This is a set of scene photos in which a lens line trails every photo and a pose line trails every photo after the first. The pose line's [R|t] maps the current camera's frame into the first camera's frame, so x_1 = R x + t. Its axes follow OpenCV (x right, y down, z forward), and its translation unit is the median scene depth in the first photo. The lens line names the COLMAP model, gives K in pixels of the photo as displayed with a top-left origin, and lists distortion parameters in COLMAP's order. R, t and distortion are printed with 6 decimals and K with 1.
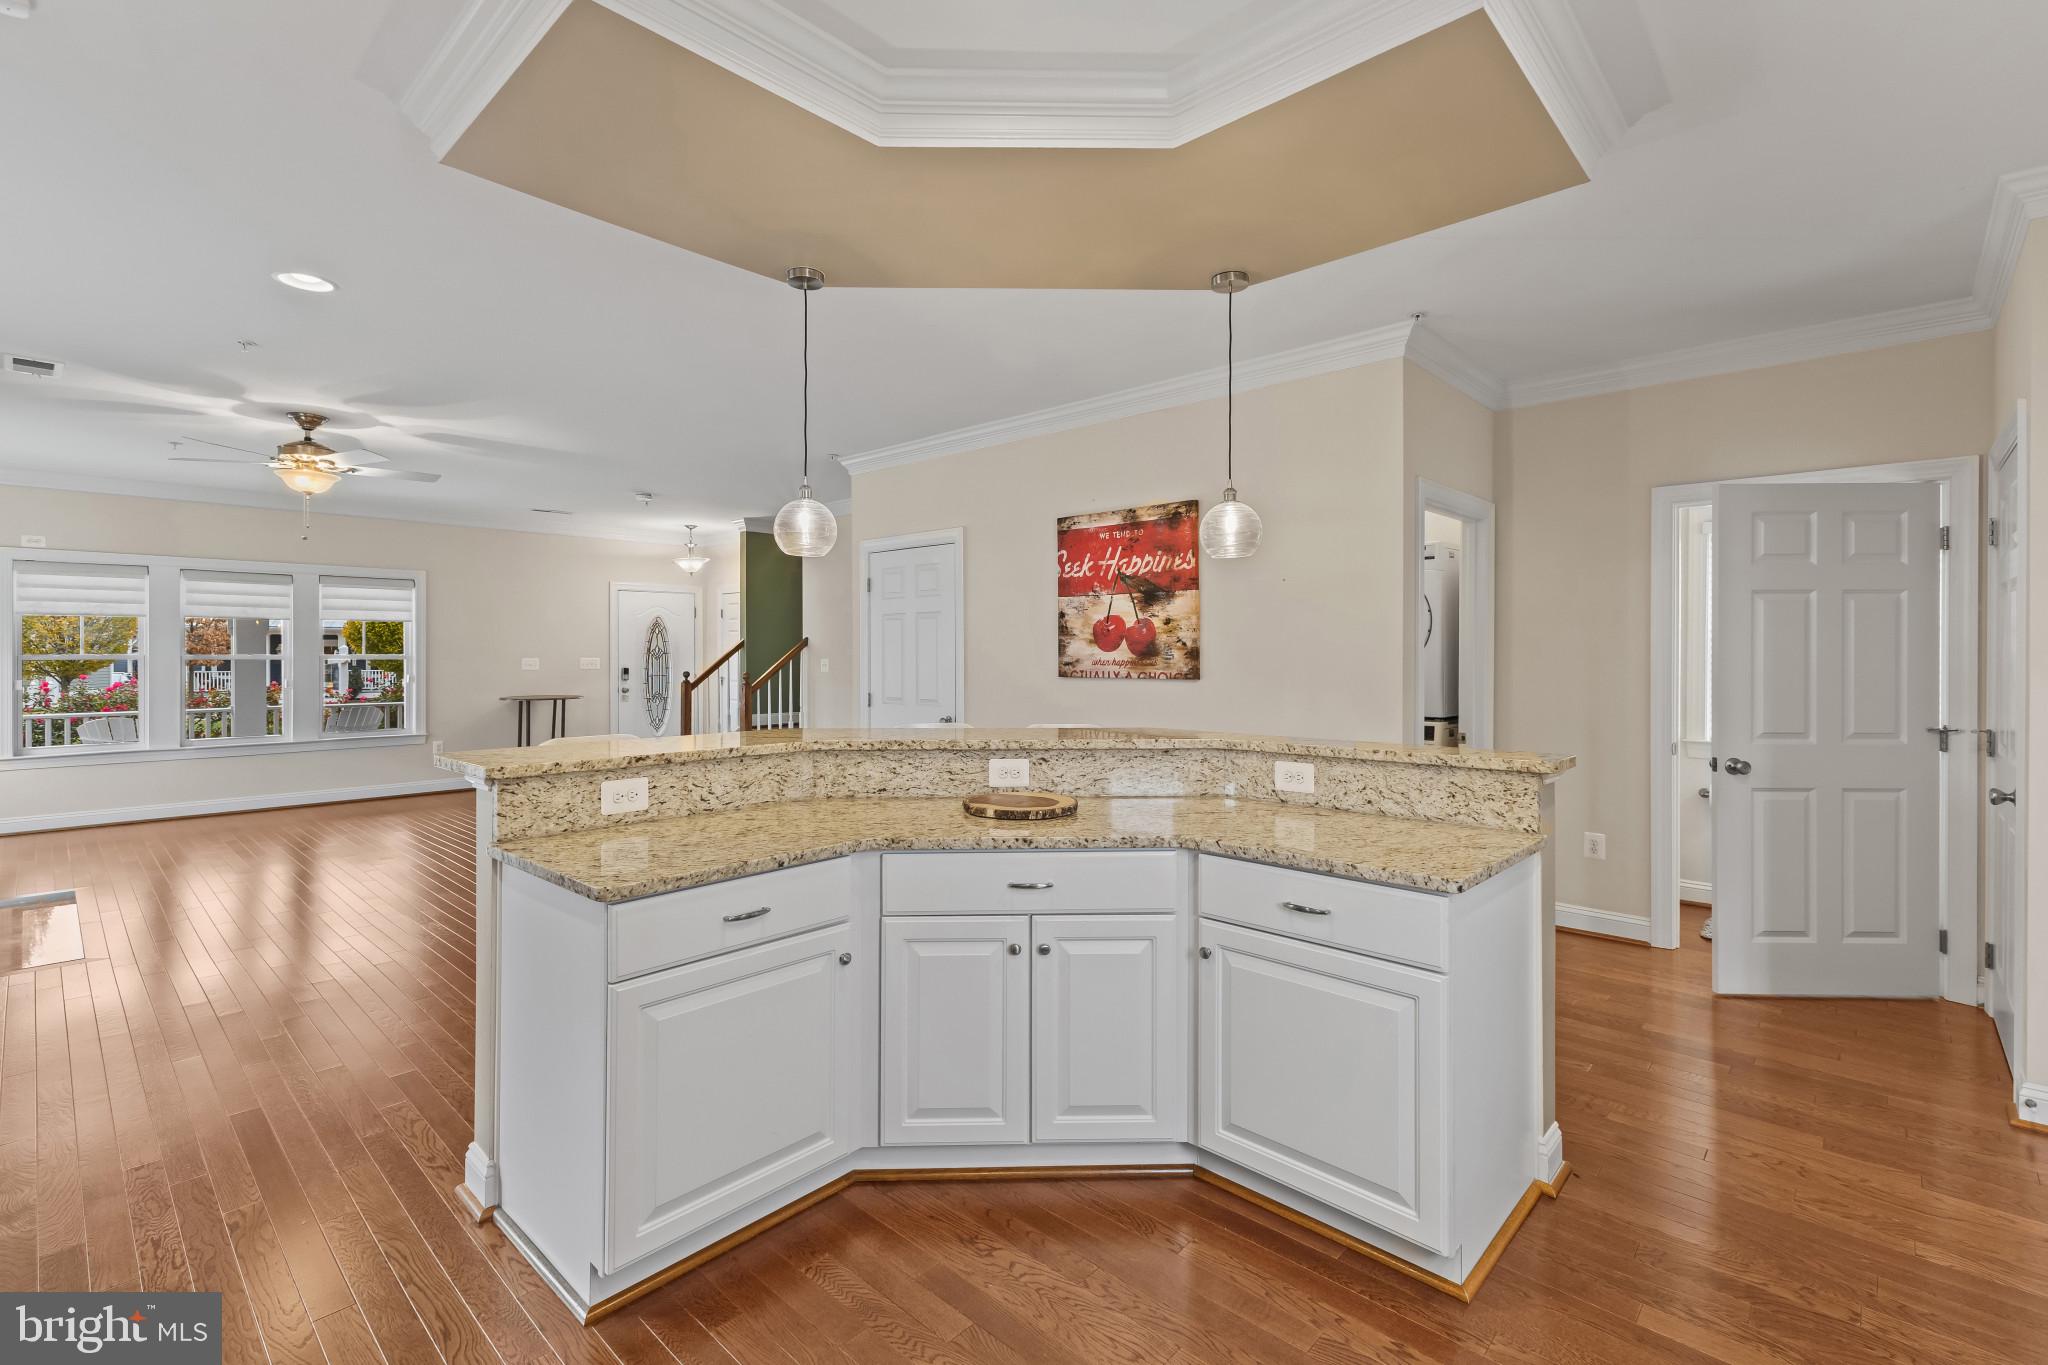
lens RADIAL K [[909.4, 0, 1010.7], [0, 909.4, 654.0], [0, 0, 1]] dist [0.010834, -0.000901]
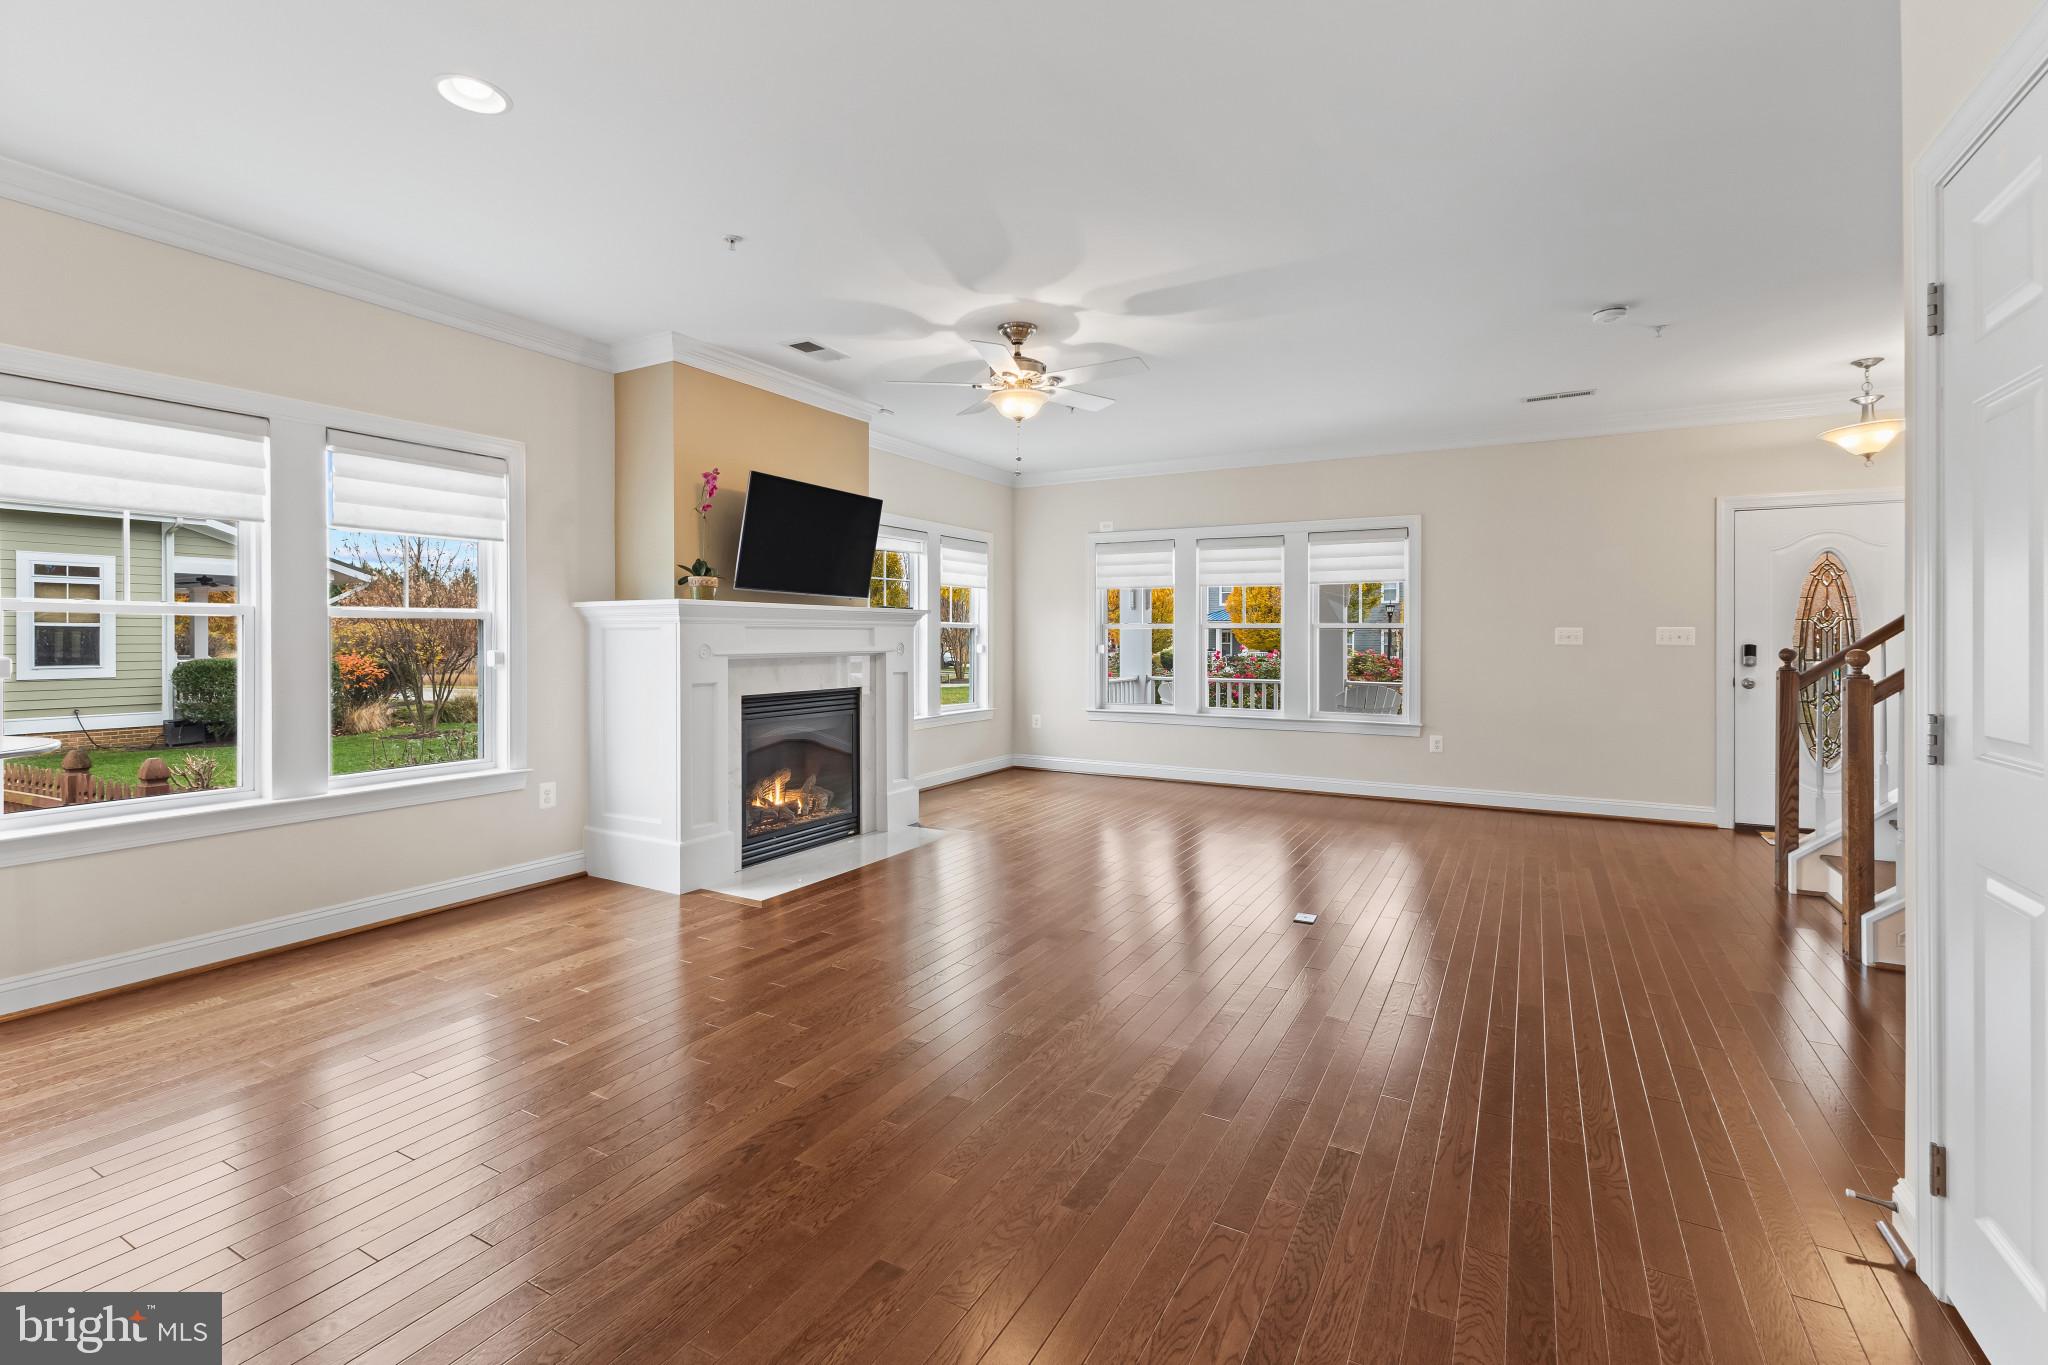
lens RADIAL K [[909.4, 0, 1021.2], [0, 909.4, 636.9], [0, 0, 1]] dist [0.010834, -0.000901]
pose [[0.237302, -0.000736, -0.971436, 0.051694], [-0.004968, 0.999986, -0.001972, 0.028210], [0.971423, 0.005294, 0.237295, 0.862789]]
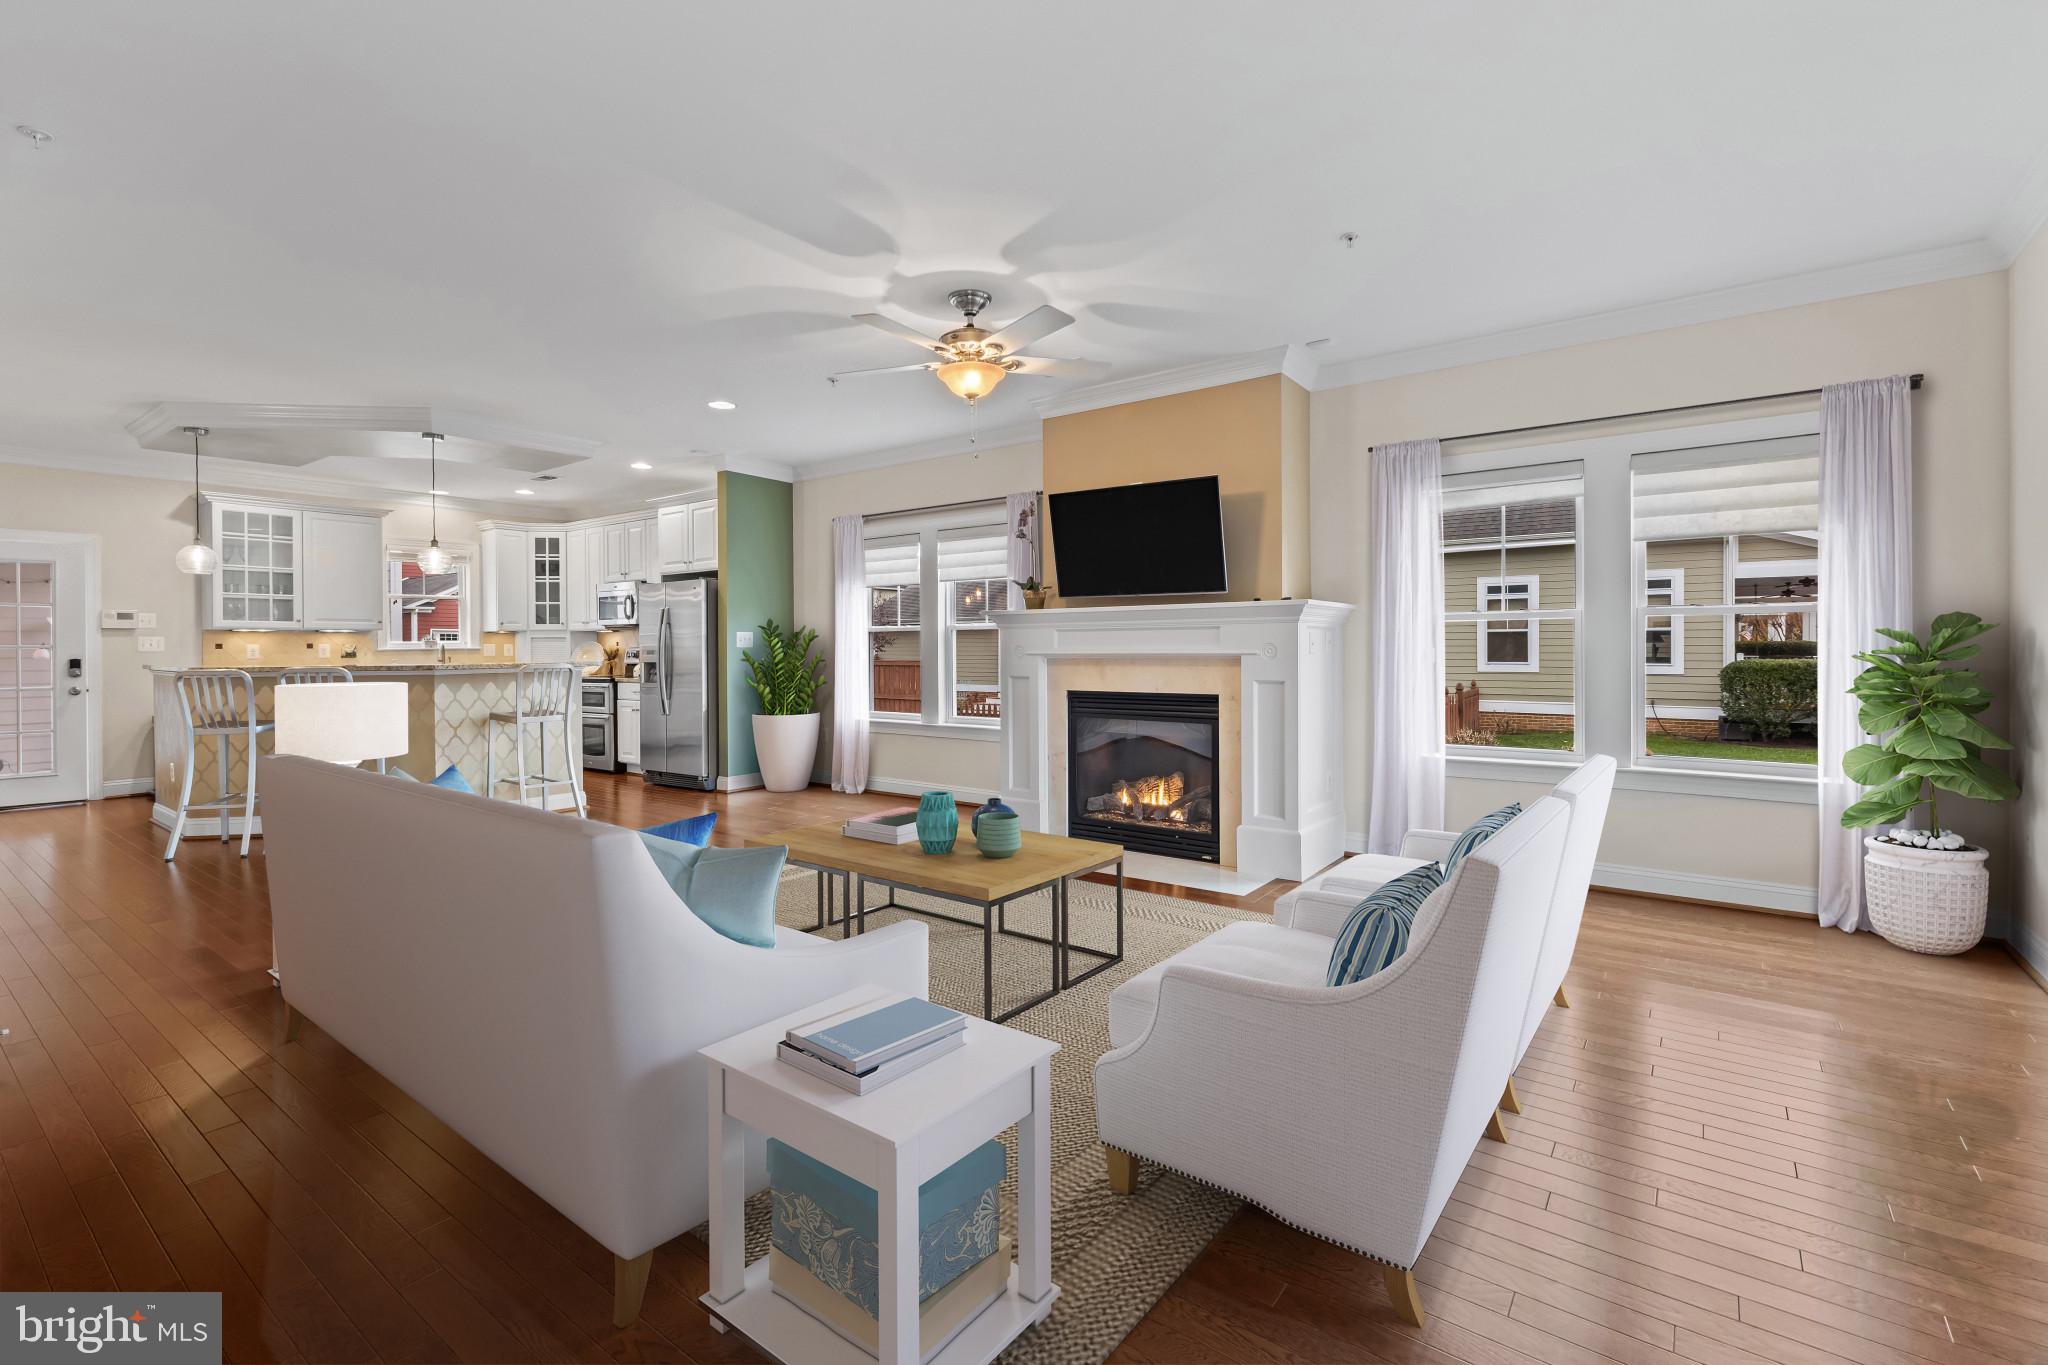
lens RADIAL K [[909.4, 0, 1019.7], [0, 909.4, 653.1], [0, 0, 1]] dist [0.010834, -0.000901]
pose [[-0.994131, 0.008434, -0.107855, -0.780711], [0.007128, 0.999897, 0.012487, 0.030726], [0.107950, 0.011645, -0.994088, 1.896800]]
